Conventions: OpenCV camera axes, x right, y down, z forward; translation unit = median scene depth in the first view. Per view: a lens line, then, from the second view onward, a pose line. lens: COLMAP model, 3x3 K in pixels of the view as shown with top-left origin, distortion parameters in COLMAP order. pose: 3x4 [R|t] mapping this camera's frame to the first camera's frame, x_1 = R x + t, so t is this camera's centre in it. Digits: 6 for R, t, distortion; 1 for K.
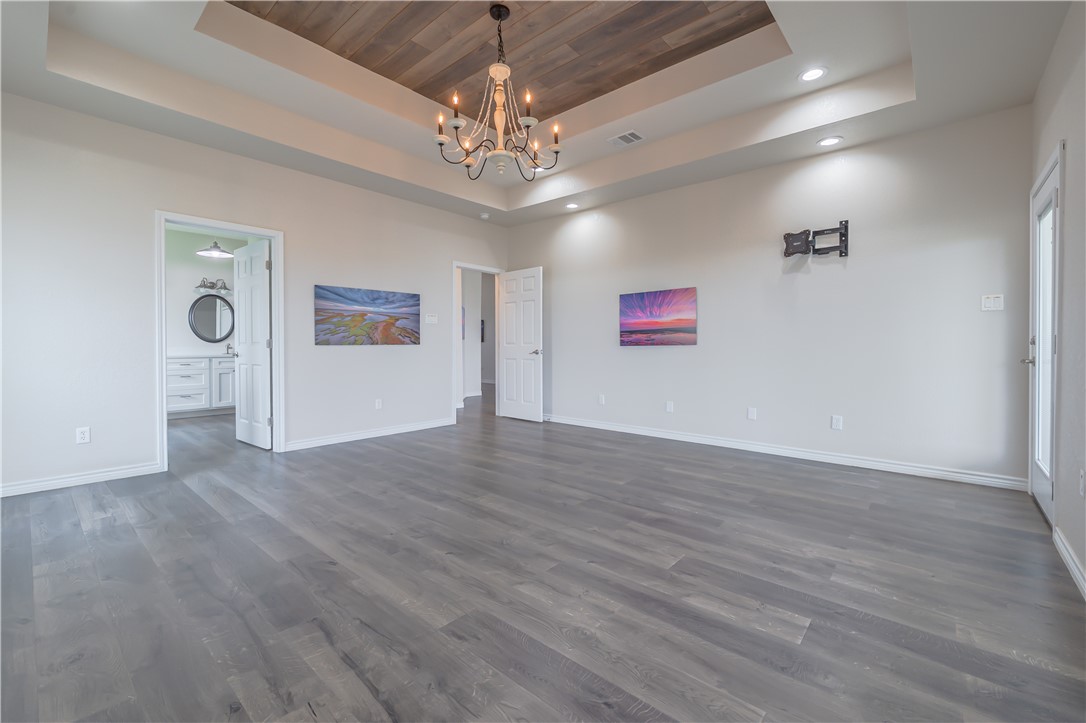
lens RADIAL K [[457.3, 0, 512.7], [0, 457.3, 350.7], [0, 0, 1]] dist [-0.002050, -0.000209]
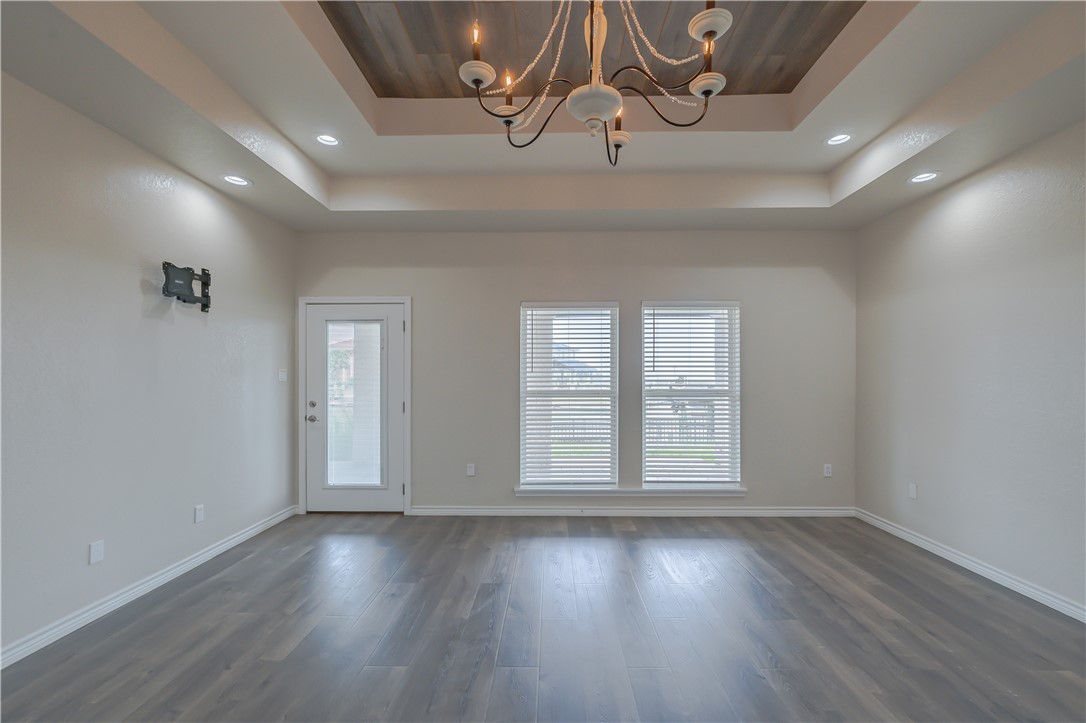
lens RADIAL K [[417.5, 0, 557.0], [0, 417.5, 373.5], [0, 0, 1]] dist [-0.003403, -0.000117]
pose [[-0.673422, 0.006321, 0.739231, -0.323062], [0.009977, 0.999950, 0.000538, -0.104575], [-0.739191, 0.007737, -0.673451, 1.246160]]
